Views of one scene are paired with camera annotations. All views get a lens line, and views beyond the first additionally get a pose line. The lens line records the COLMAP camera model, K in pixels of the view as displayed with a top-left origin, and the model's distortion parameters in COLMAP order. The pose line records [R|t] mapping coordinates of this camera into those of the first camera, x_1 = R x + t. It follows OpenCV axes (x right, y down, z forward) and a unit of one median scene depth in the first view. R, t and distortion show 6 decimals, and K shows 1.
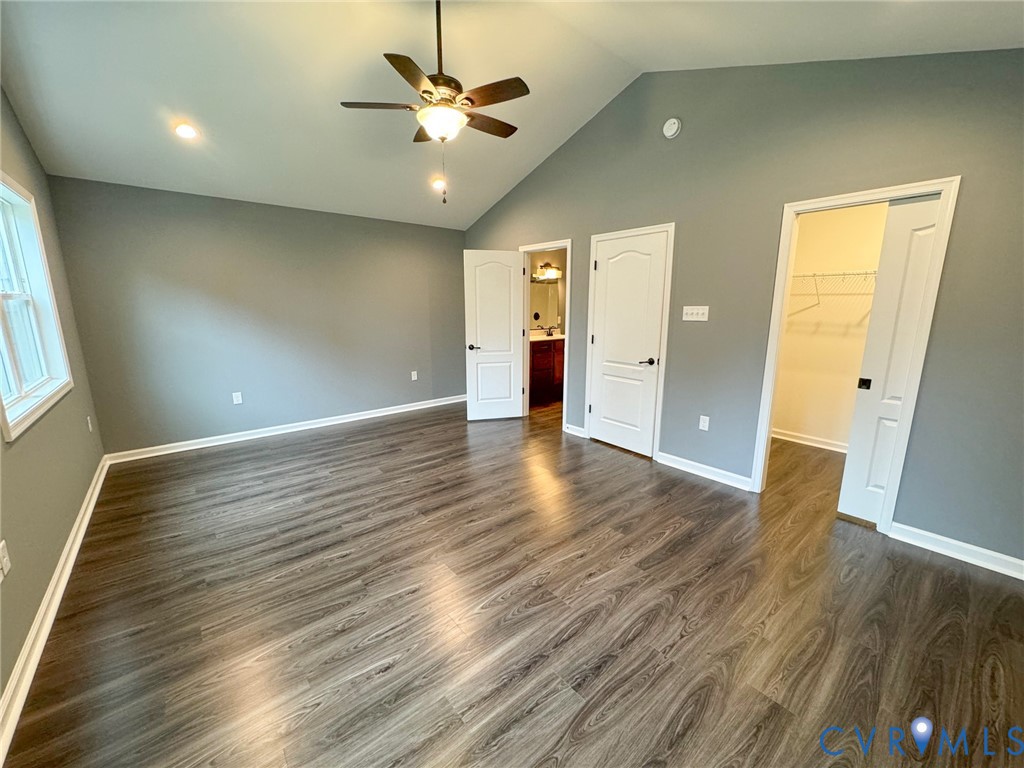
lens RADIAL K [[407.9, 0, 511.8], [0, 407.9, 382.4], [0, 0, 1]] dist [-0.001395, -0.000012]
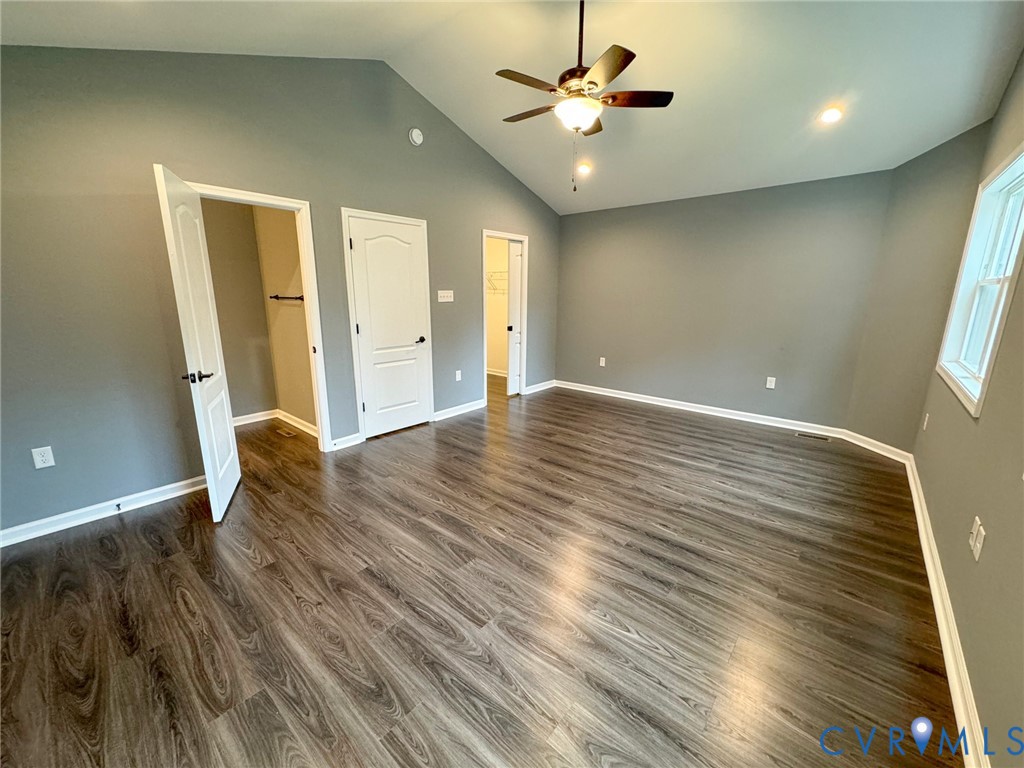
lens RADIAL K [[407.9, 0, 511.8], [0, 407.9, 382.4], [0, 0, 1]] dist [-0.001395, -0.000012]
pose [[-0.162141, -0.215563, 0.962934, -1.094977], [0.185220, 0.951854, 0.244270, -0.224570], [-0.969228, 0.217961, -0.114408, 1.207700]]
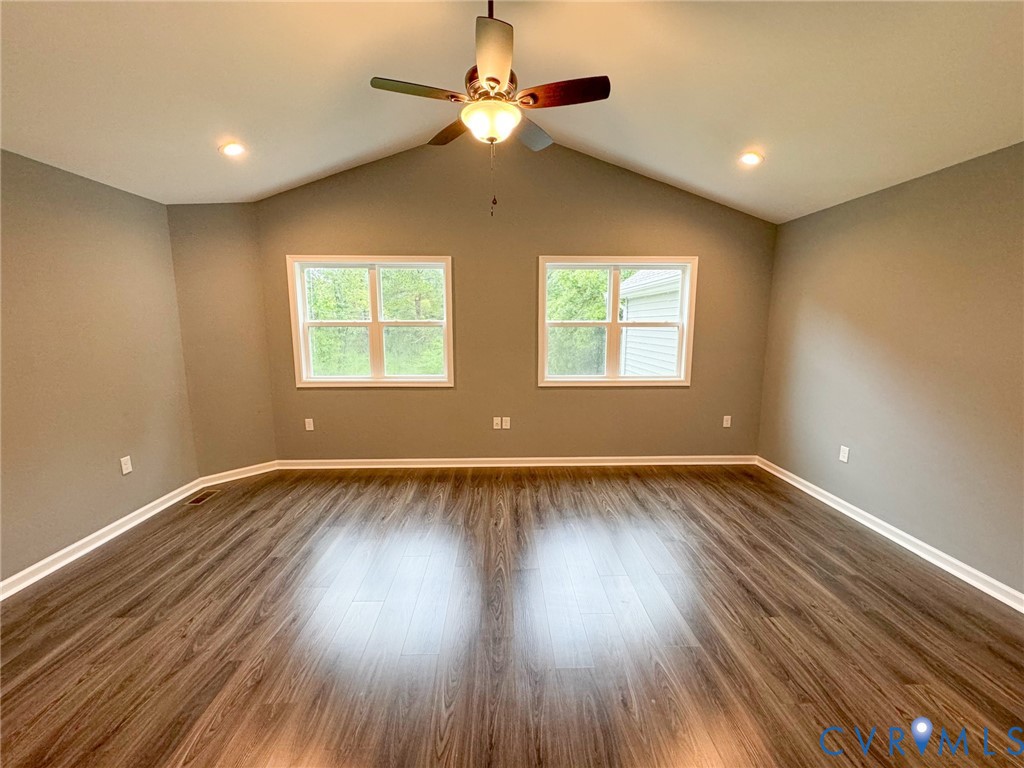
lens RADIAL K [[407.9, 0, 511.8], [0, 407.9, 382.4], [0, 0, 1]] dist [-0.001395, -0.000012]
pose [[-0.615312, 0.116663, -0.779603, 0.436541], [-0.151194, 0.953160, 0.261967, -0.296155], [0.773648, 0.279063, -0.568852, 1.395505]]
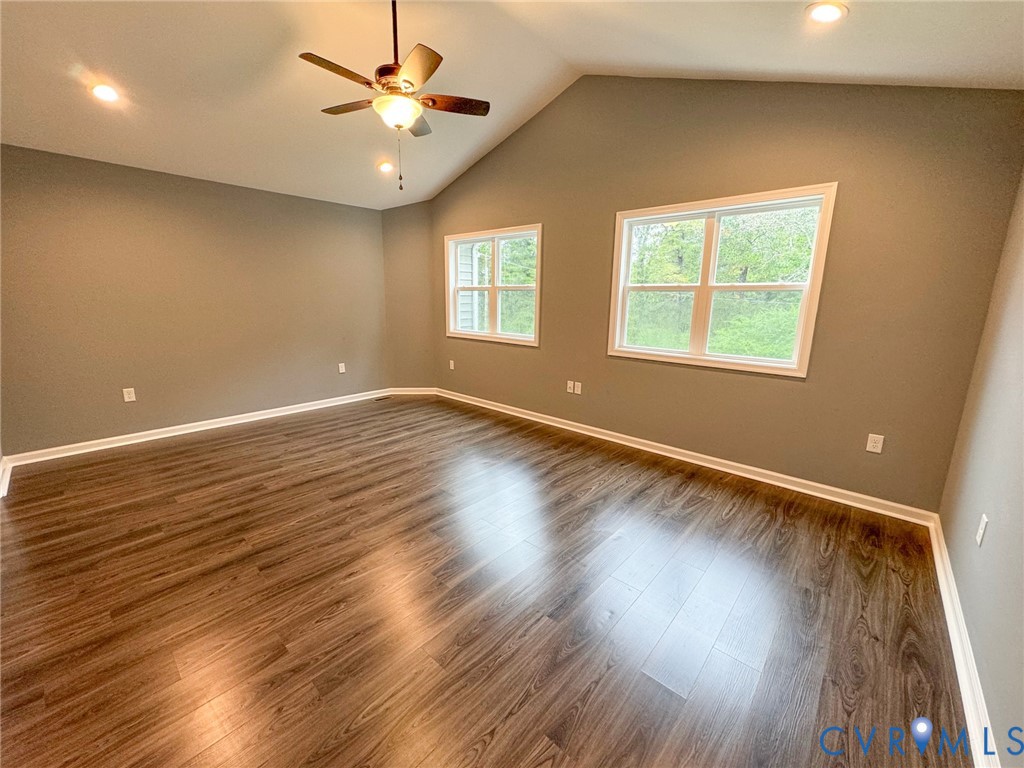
lens RADIAL K [[407.9, 0, 511.8], [0, 407.9, 382.4], [0, 0, 1]] dist [-0.001395, -0.000012]
pose [[-0.989606, 0.017544, -0.142729, -0.250111], [-0.039773, 0.920422, 0.388899, -0.351566], [0.138194, 0.390533, -0.910157, 1.894204]]
